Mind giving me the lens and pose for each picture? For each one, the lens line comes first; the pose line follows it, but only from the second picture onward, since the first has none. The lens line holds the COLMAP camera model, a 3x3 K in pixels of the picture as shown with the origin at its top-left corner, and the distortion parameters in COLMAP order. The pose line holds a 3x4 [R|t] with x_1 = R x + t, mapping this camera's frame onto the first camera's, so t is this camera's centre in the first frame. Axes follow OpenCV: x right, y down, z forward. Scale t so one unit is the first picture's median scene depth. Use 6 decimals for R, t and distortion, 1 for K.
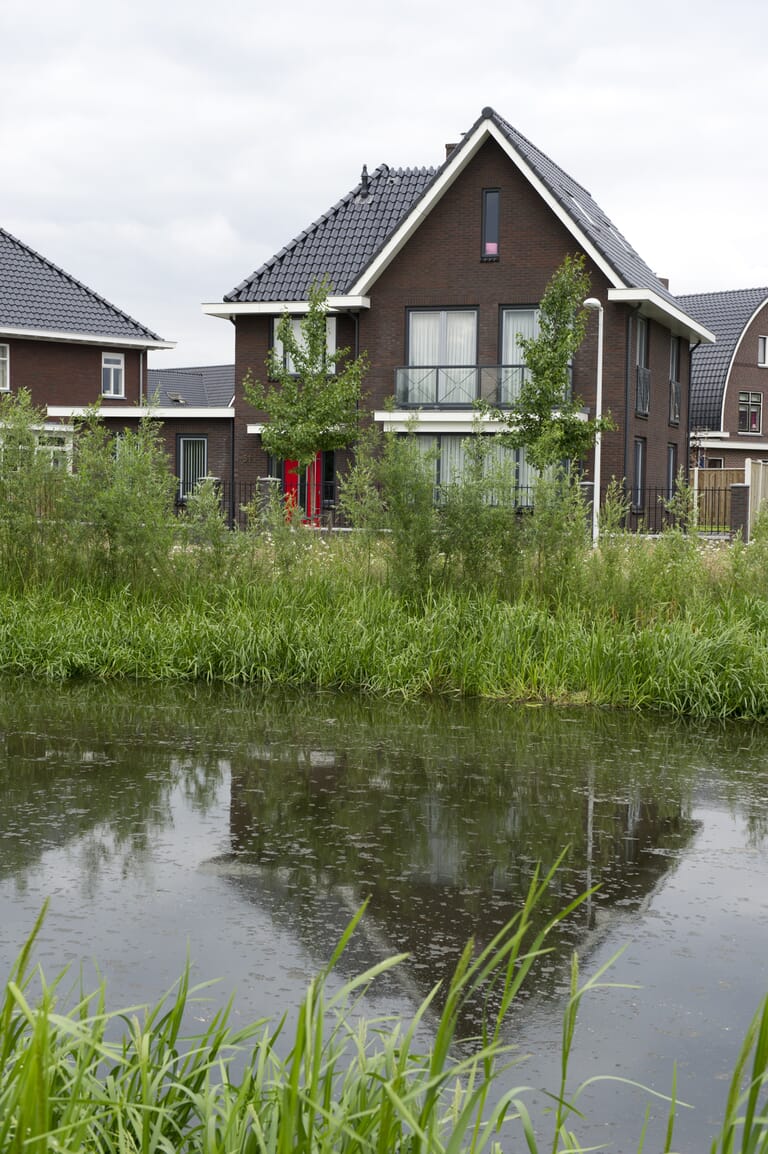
lens RADIAL K [[1703.2, 0, 383.0], [0, 1703.2, 582.1], [0, 0, 1]] dist [0.104414, 0.000000]
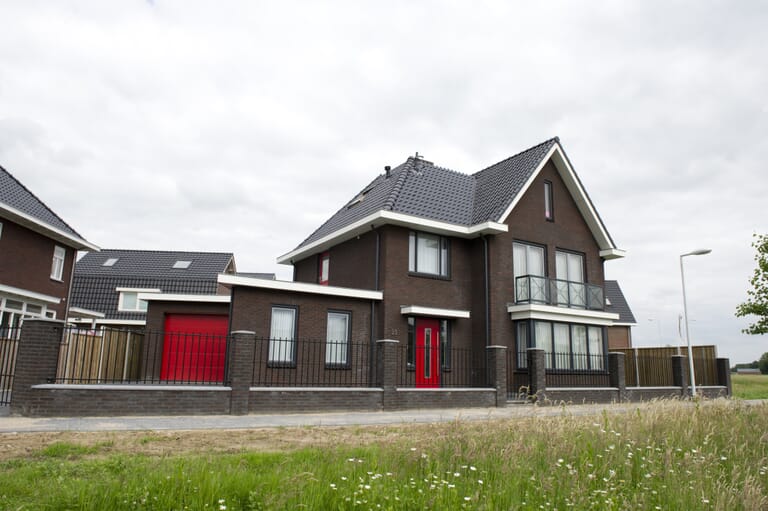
lens RADIAL K [[520.4, 0, 383.8], [0, 520.4, 255.2], [0, 0, 1]] dist [-0.051772, 0.003340]
pose [[0.650868, 0.166091, 0.740800, -0.408285], [0.028160, 0.969822, -0.242181, -0.036428], [-0.758668, 0.178489, 0.626550, 0.801452]]
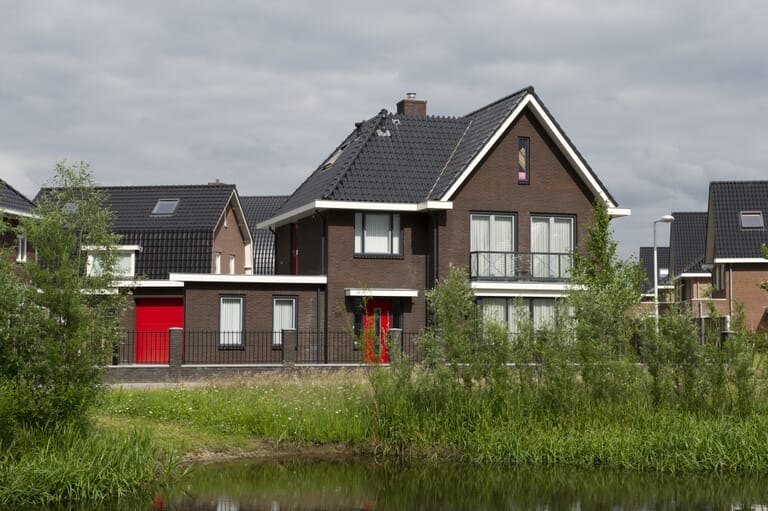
lens RADIAL K [[1316.3, 0, 396.9], [0, 1316.3, 265.8], [0, 0, 1]] dist [0.192584, 0.000000]
pose [[0.813750, 0.019792, 0.580878, -0.695248], [0.039694, 0.995194, -0.089515, -0.015763], [-0.579858, 0.095901, 0.809054, 0.126943]]
